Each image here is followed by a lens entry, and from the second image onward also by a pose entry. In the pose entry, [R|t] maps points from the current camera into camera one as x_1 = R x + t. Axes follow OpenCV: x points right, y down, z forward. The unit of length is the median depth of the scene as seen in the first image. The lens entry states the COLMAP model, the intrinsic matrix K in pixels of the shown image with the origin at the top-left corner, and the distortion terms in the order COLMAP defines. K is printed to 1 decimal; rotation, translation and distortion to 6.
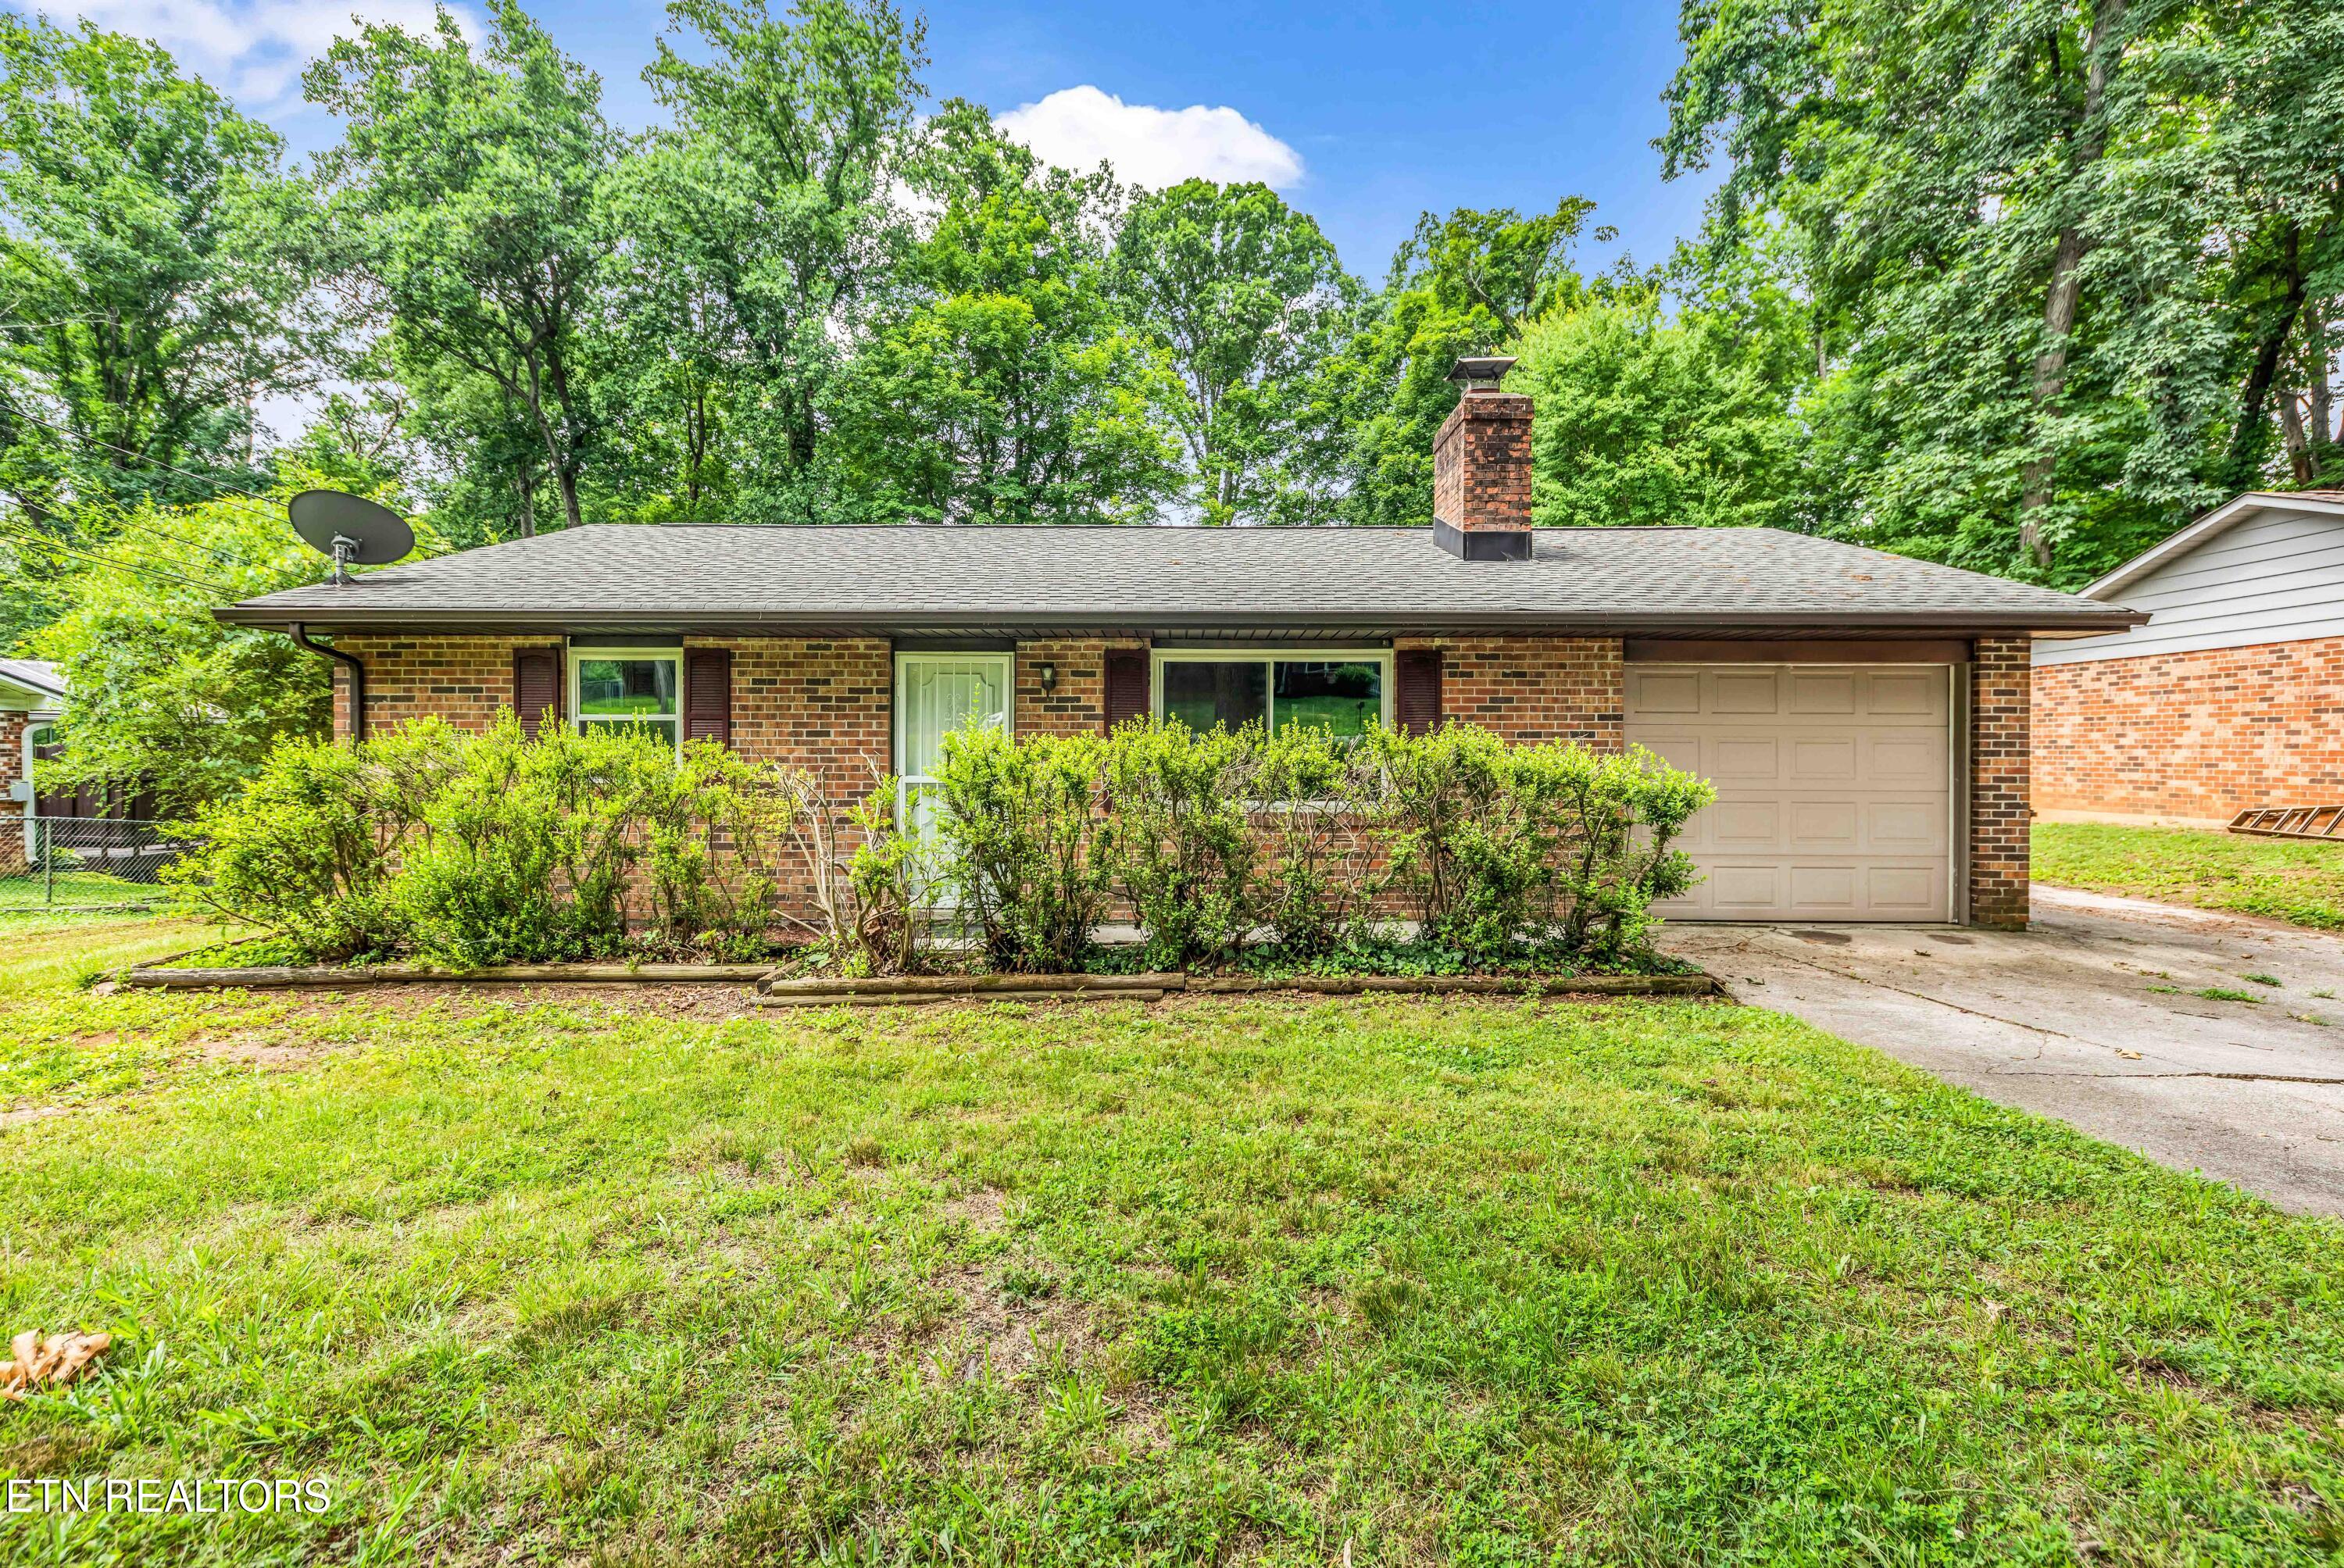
lens RADIAL K [[1100.5, 0, 1181.1], [0, 1100.5, 768.8], [0, 0, 1]] dist [0.014762, -0.007352]
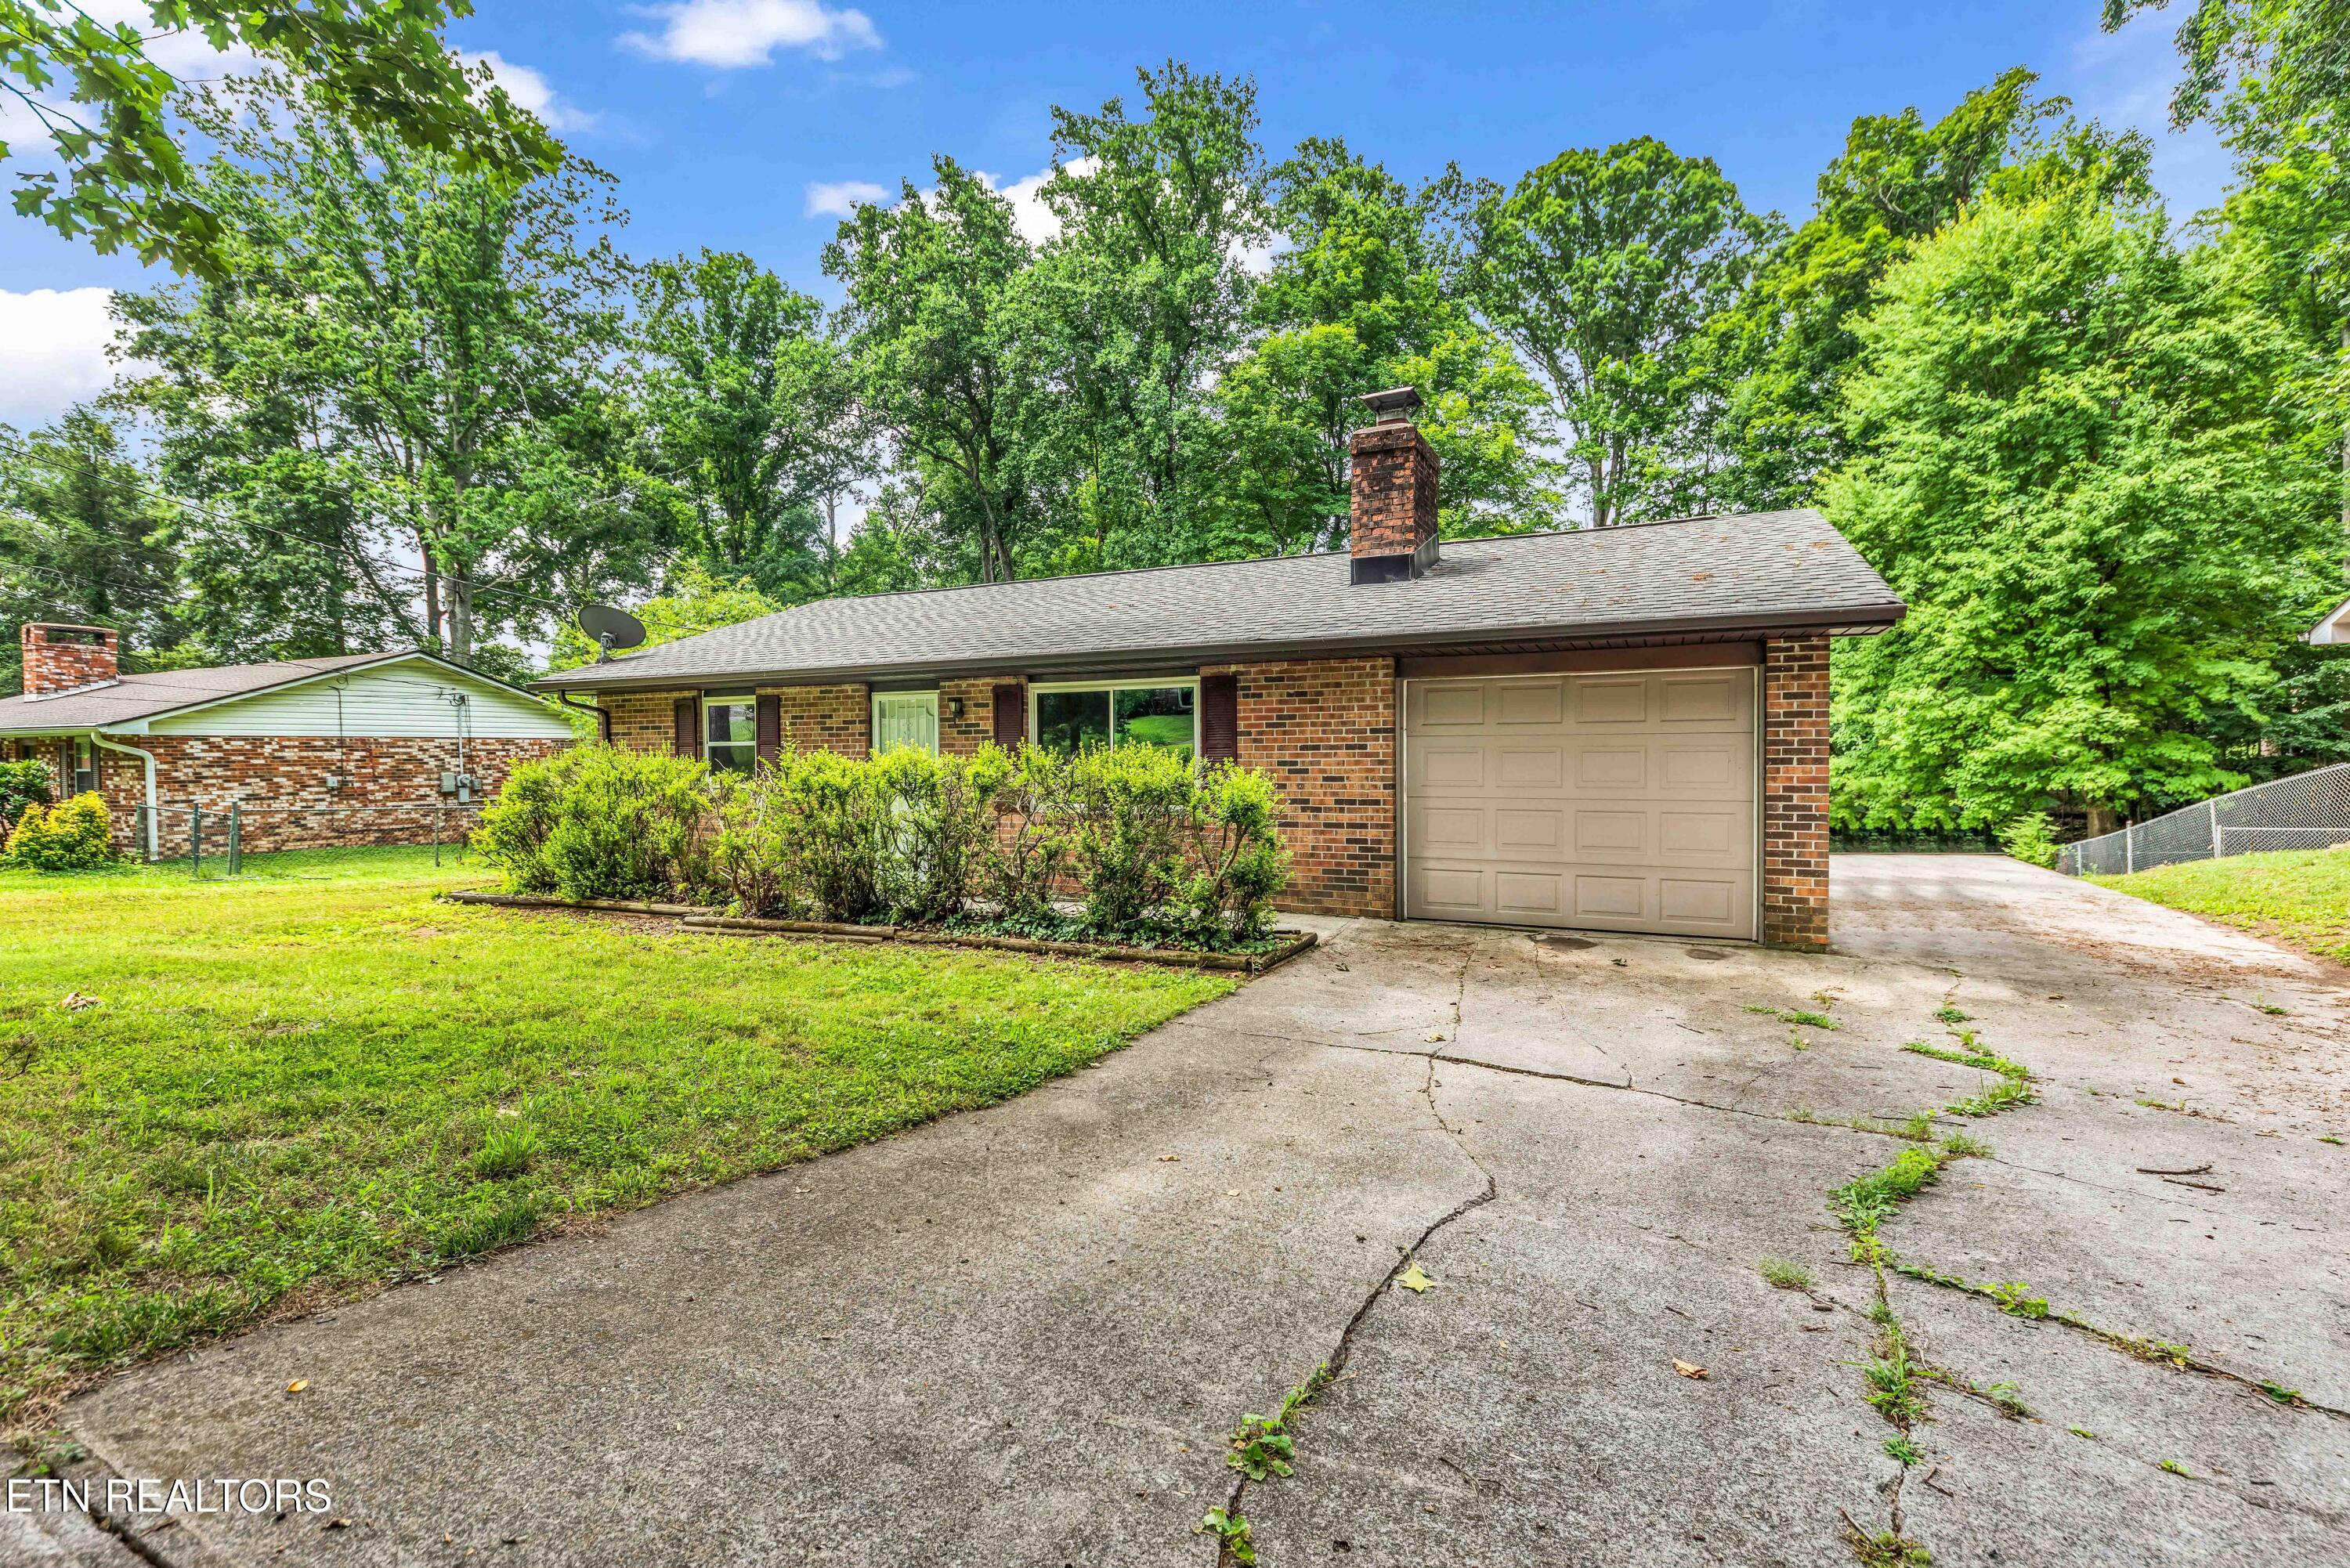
lens RADIAL K [[1103.3, 0, 1165.1], [0, 1103.3, 789.1], [0, 0, 1]] dist [0.014762, -0.007352]
pose [[0.894458, 0.003870, -0.447135, 0.324998], [0.002636, 0.999900, 0.013928, -0.002256], [0.447144, -0.013637, 0.894358, -0.032399]]
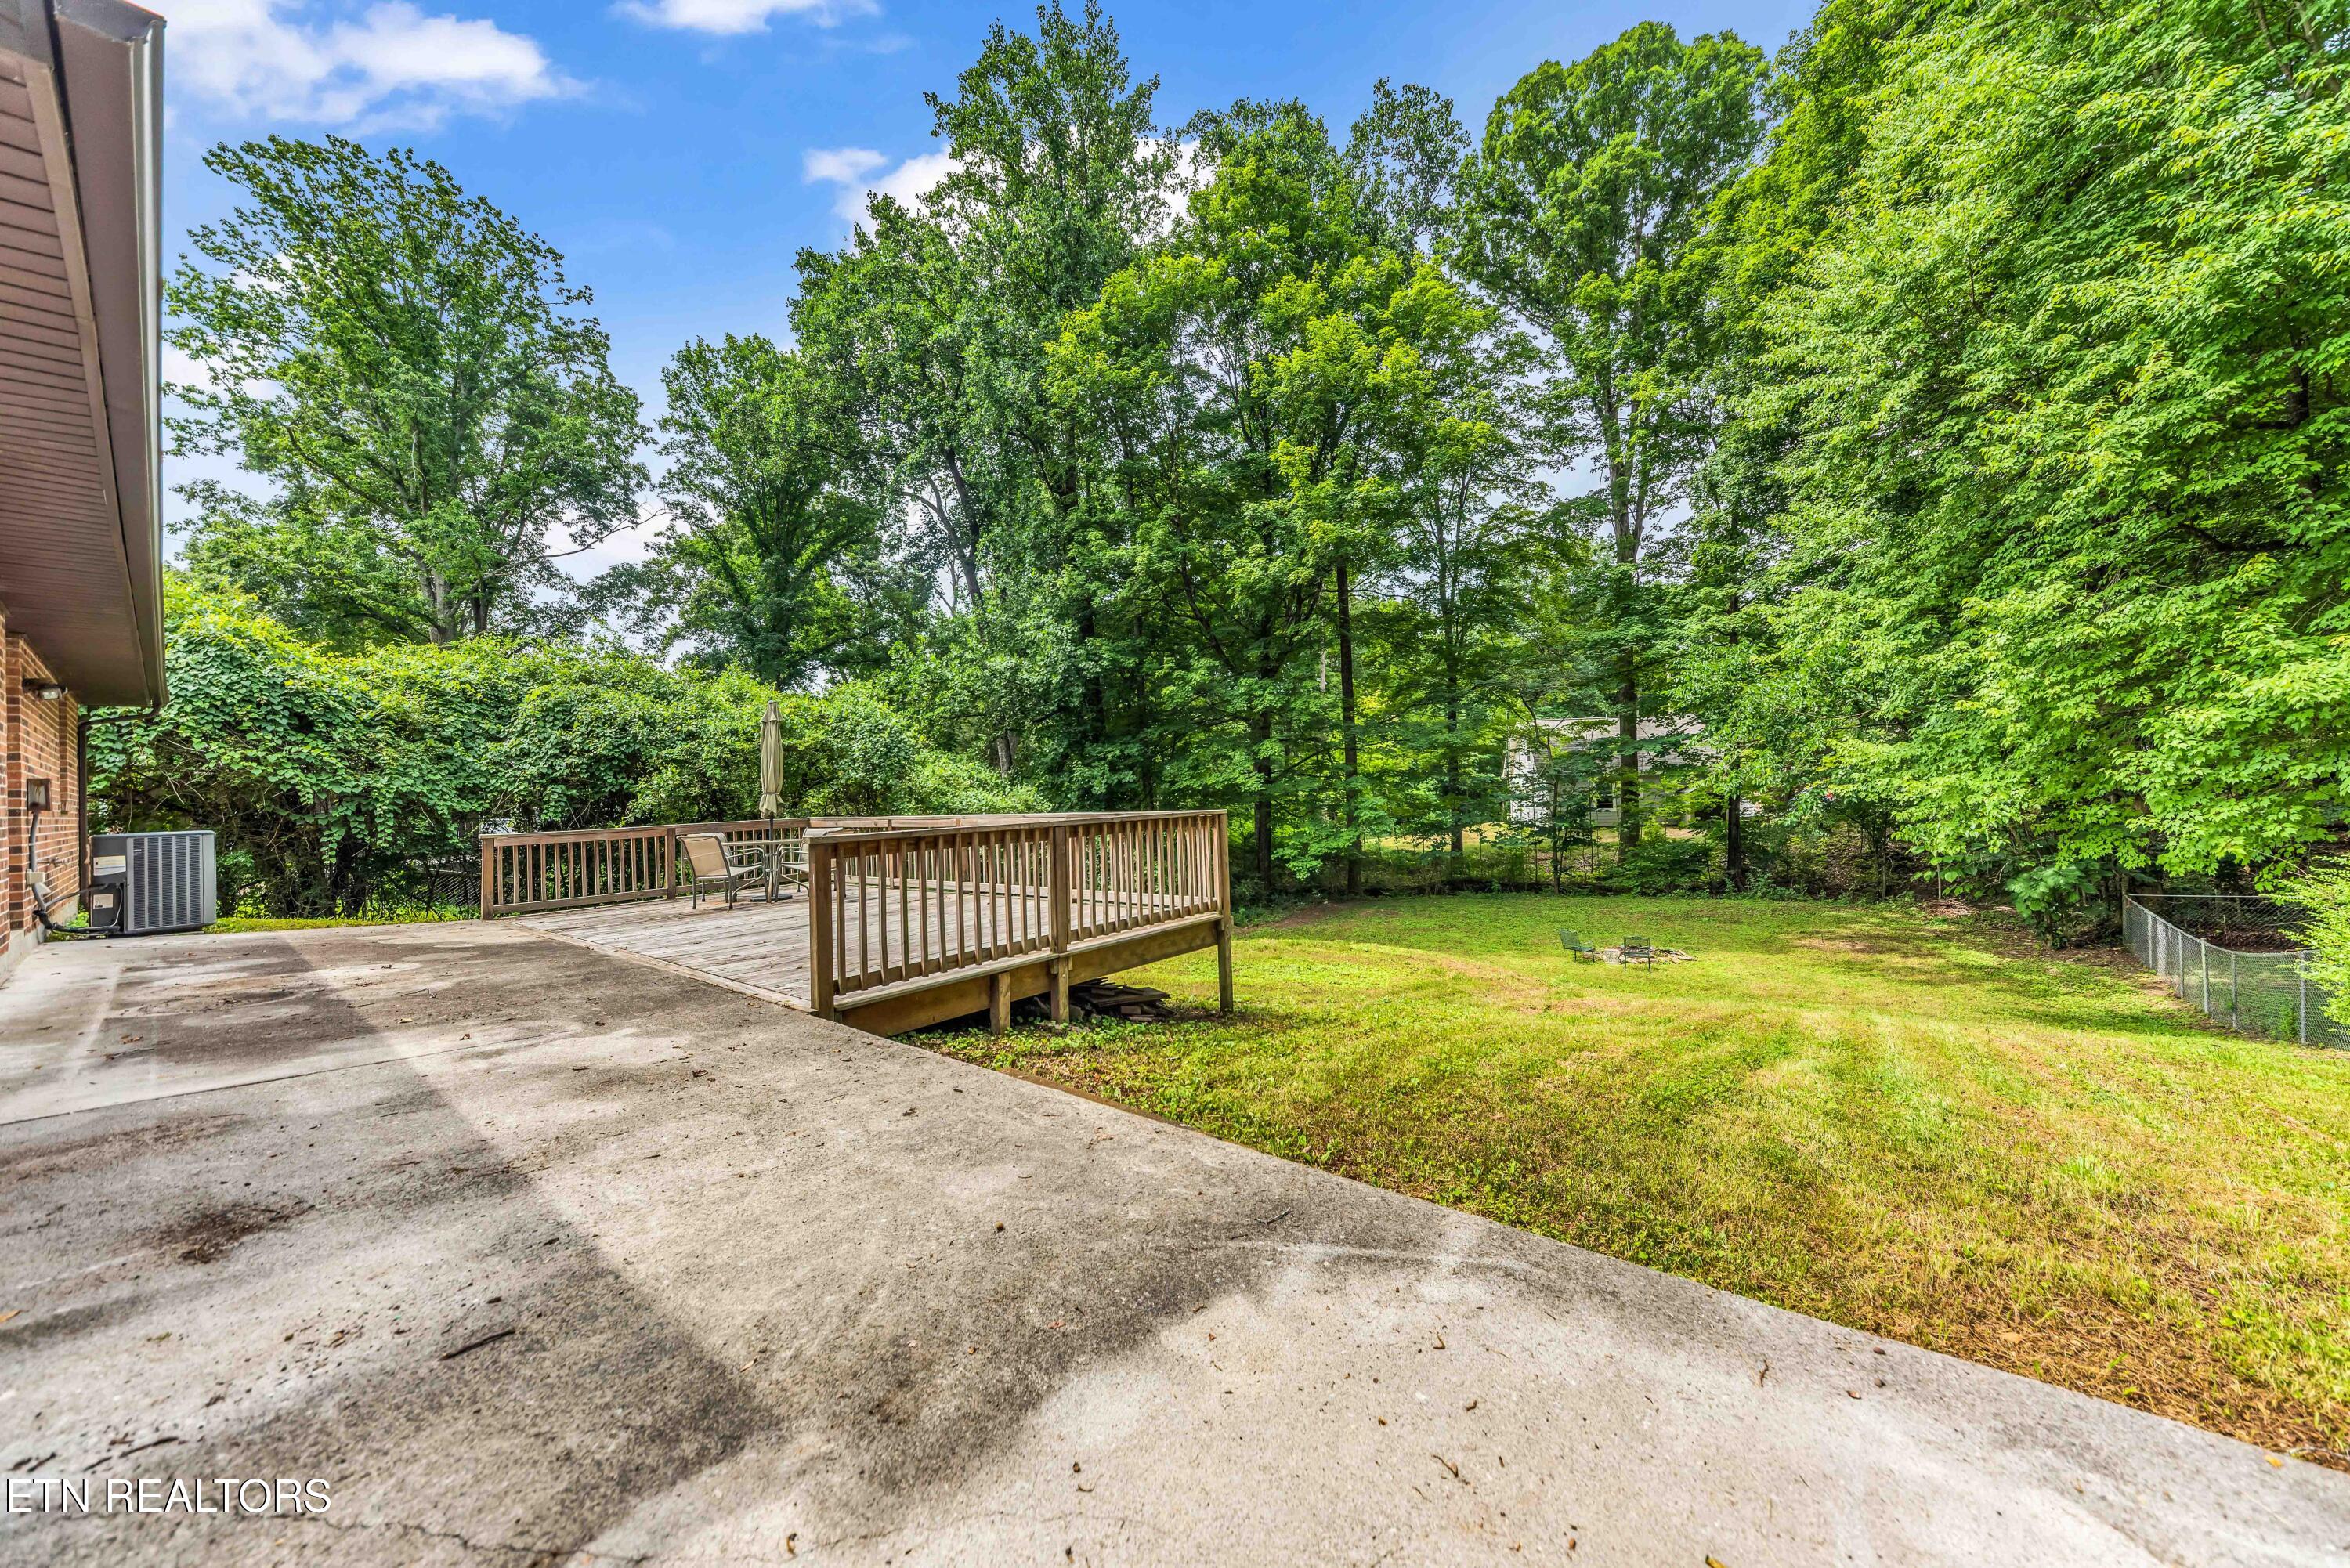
lens RADIAL K [[839.5, 0, 1192.2], [0, 839.5, 775.0], [0, 0, 1]] dist [0.000256, -0.000660]
pose [[0.764180, -0.039648, -0.643783, 0.479192], [0.024587, 0.999174, -0.032350, 0.011898], [0.644534, 0.008893, 0.764524, 0.903051]]
